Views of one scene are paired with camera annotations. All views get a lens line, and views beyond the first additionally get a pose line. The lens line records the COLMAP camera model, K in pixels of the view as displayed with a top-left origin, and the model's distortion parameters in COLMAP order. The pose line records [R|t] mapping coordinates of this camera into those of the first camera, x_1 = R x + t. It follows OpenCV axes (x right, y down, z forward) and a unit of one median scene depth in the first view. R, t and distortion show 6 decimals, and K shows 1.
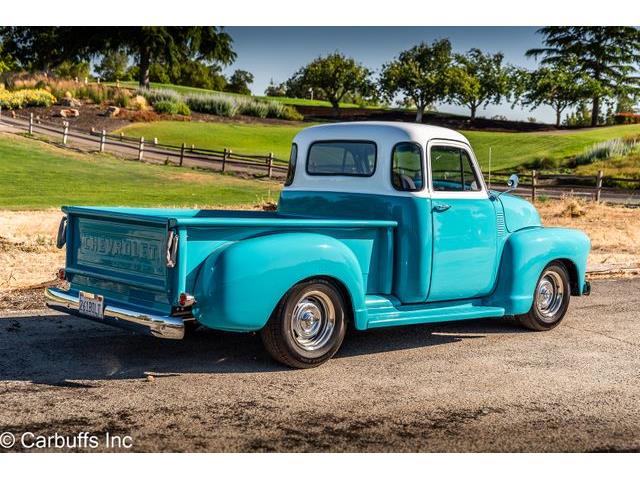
lens RADIAL K [[976.0, 0, 320.0], [0, 976.0, 240.0], [0, 0, 1]] dist [0.010925, 0.003194]
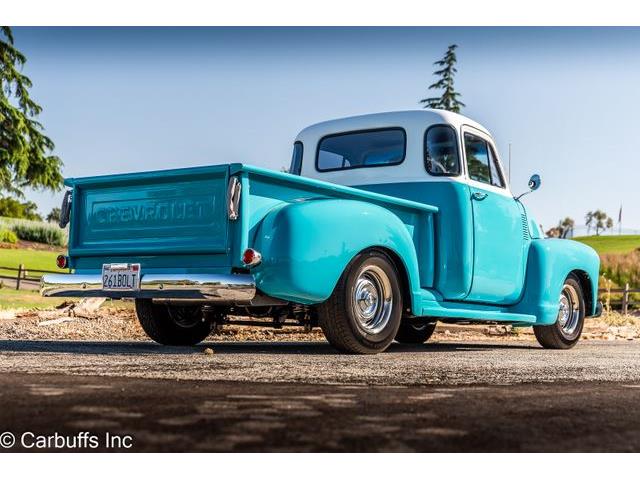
lens RADIAL K [[1046.7, 0, 353.3], [0, 1046.7, 257.0], [0, 0, 1]] dist [0.003387, -0.085996]
pose [[0.980776, -0.004405, 0.195086, -0.030089], [0.029265, 0.991759, -0.124733, 0.023422], [-0.192928, 0.128044, 0.972822, 0.011985]]
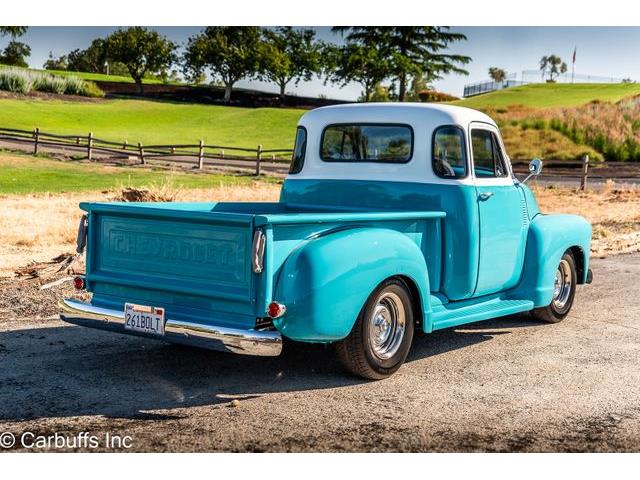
lens RADIAL K [[1017.4, 0, 320.0], [0, 1017.4, 240.0], [0, 0, 1]] dist [0.020159, 0.017918]
pose [[0.978527, -0.026243, 0.204441, -0.037120], [0.022682, 0.999548, 0.019742, -0.002299], [-0.204866, -0.014681, 0.978680, 0.014495]]
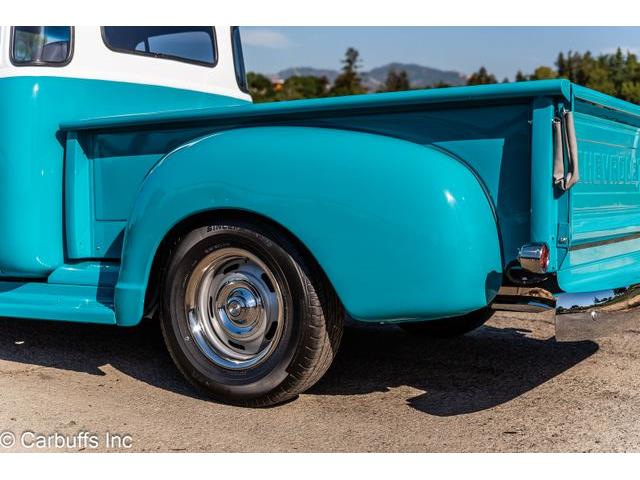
lens RADIAL K [[913.6, 0, 320.0], [0, 913.6, 240.0], [0, 0, 1]] dist [-0.003583, 0.040920]
pose [[-0.271498, -0.091230, 0.958105, -0.090632], [0.054781, 0.992419, 0.110020, -0.002509], [-0.960879, 0.082356, -0.264442, 0.183300]]
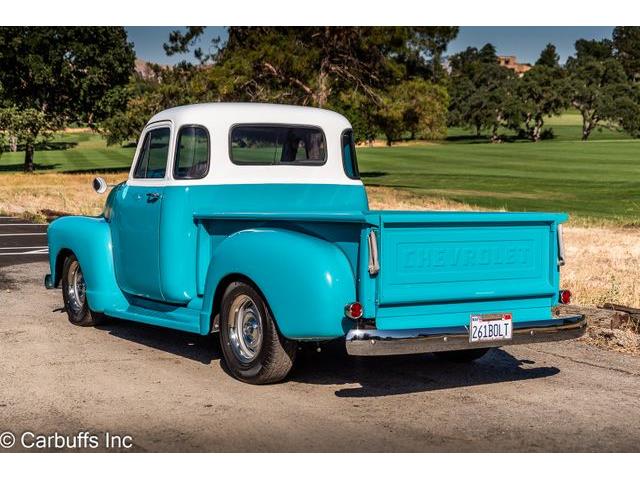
lens RADIAL K [[1162.8, 0, 320.0], [0, 1162.8, 240.0], [0, 0, 1]] dist [0.050816, 0.048680]
pose [[0.170853, -0.084728, 0.981647, -0.171836], [0.065279, 0.995080, 0.074526, -0.012735], [-0.983132, 0.051348, 0.175544, 0.135687]]
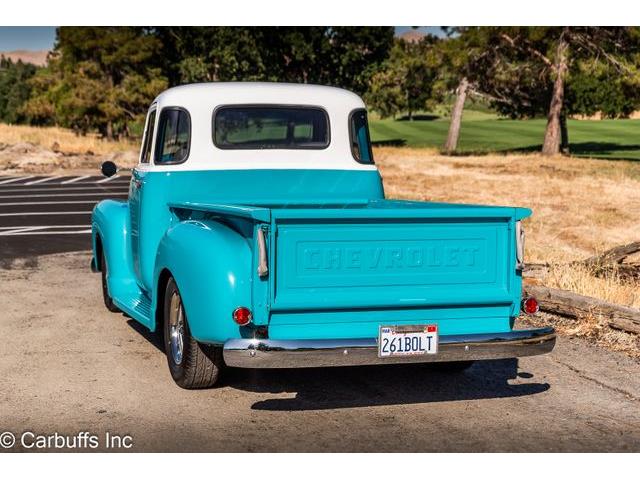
lens RADIAL K [[1149.4, 0, 290.8], [0, 1149.4, 240.4], [0, 0, 1]] dist [-0.011236, 0.051462]
pose [[0.427836, -0.103480, 0.897914, -0.143676], [0.069757, 0.994242, 0.081343, -0.011472], [-0.901161, 0.027835, 0.432591, 0.099858]]
